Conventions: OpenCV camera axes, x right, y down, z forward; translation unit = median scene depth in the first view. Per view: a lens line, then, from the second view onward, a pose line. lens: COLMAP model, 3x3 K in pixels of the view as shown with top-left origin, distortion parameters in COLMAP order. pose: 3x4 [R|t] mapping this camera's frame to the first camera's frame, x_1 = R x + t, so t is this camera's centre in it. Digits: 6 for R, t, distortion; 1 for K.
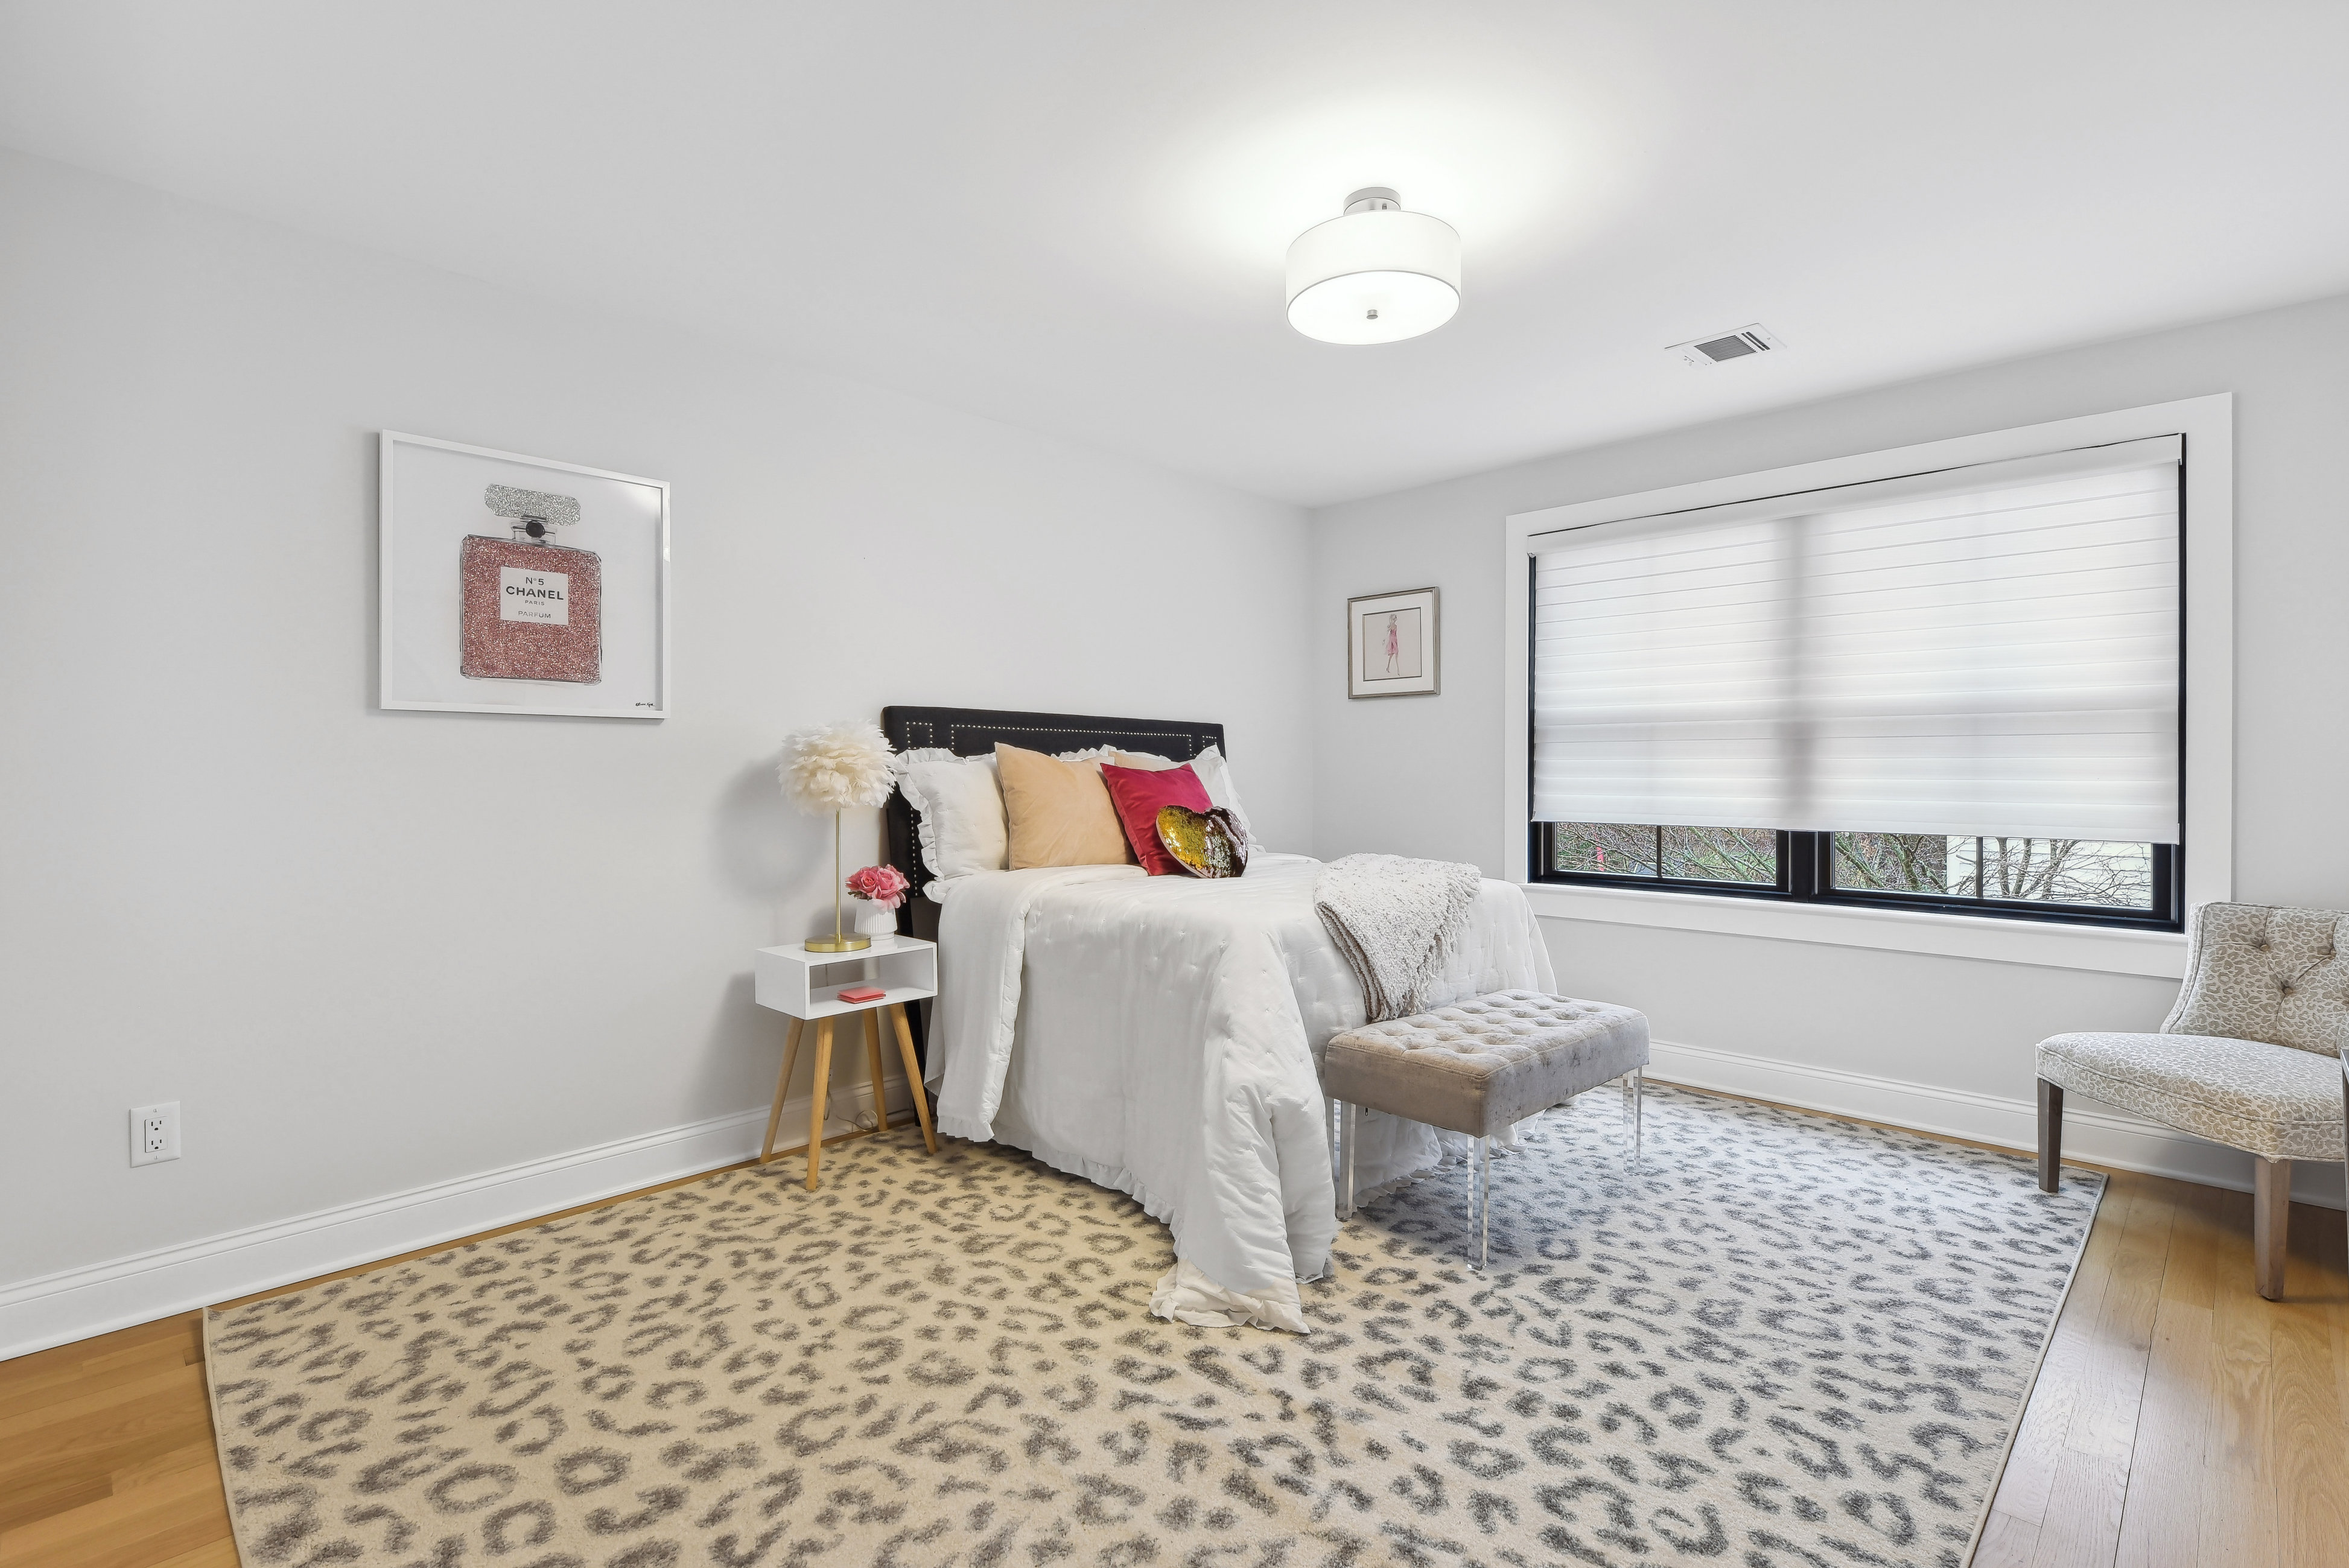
lens RADIAL K [[1131.1, 0, 1163.4], [0, 1131.1, 781.6], [0, 0, 1]] dist [0.003321, -0.000044]
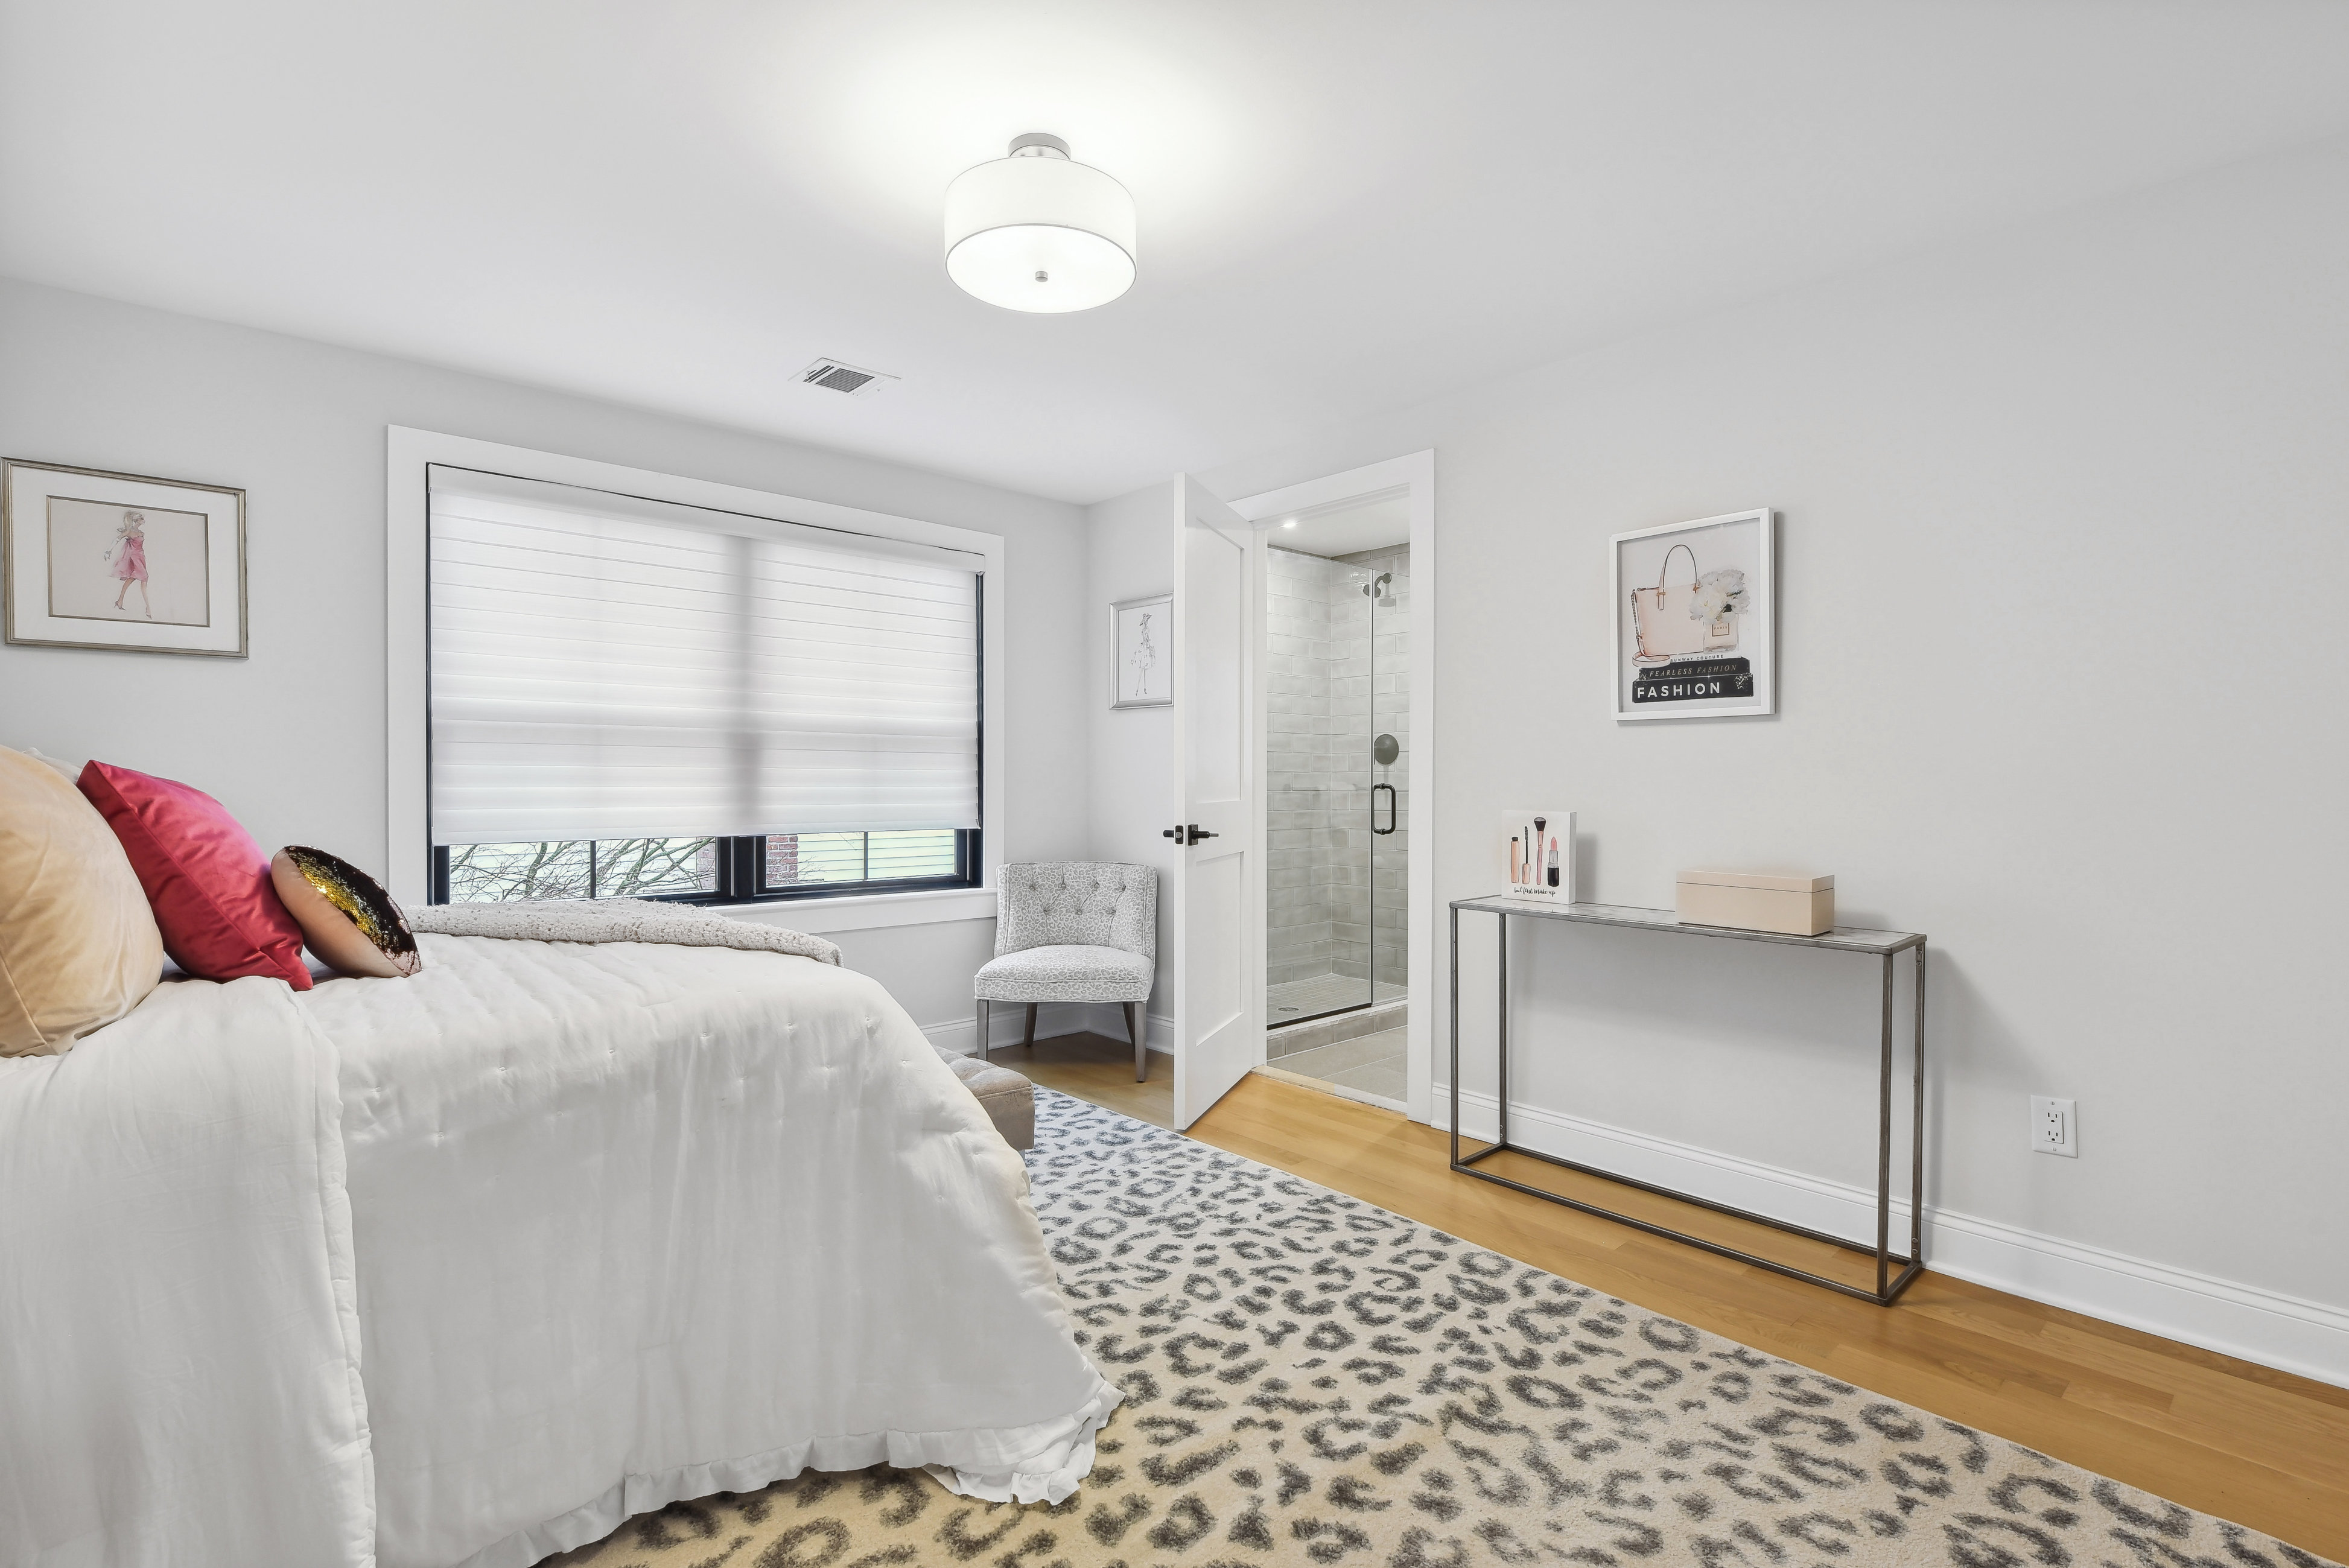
lens RADIAL K [[1131.1, 0, 1163.4], [0, 1131.1, 781.6], [0, 0, 1]] dist [0.003321, -0.000044]
pose [[0.023410, -0.001442, 0.999725, -0.794095], [0.007371, 0.999972, 0.001269, -0.008905], [-0.999699, 0.007339, 0.023420, 0.953535]]
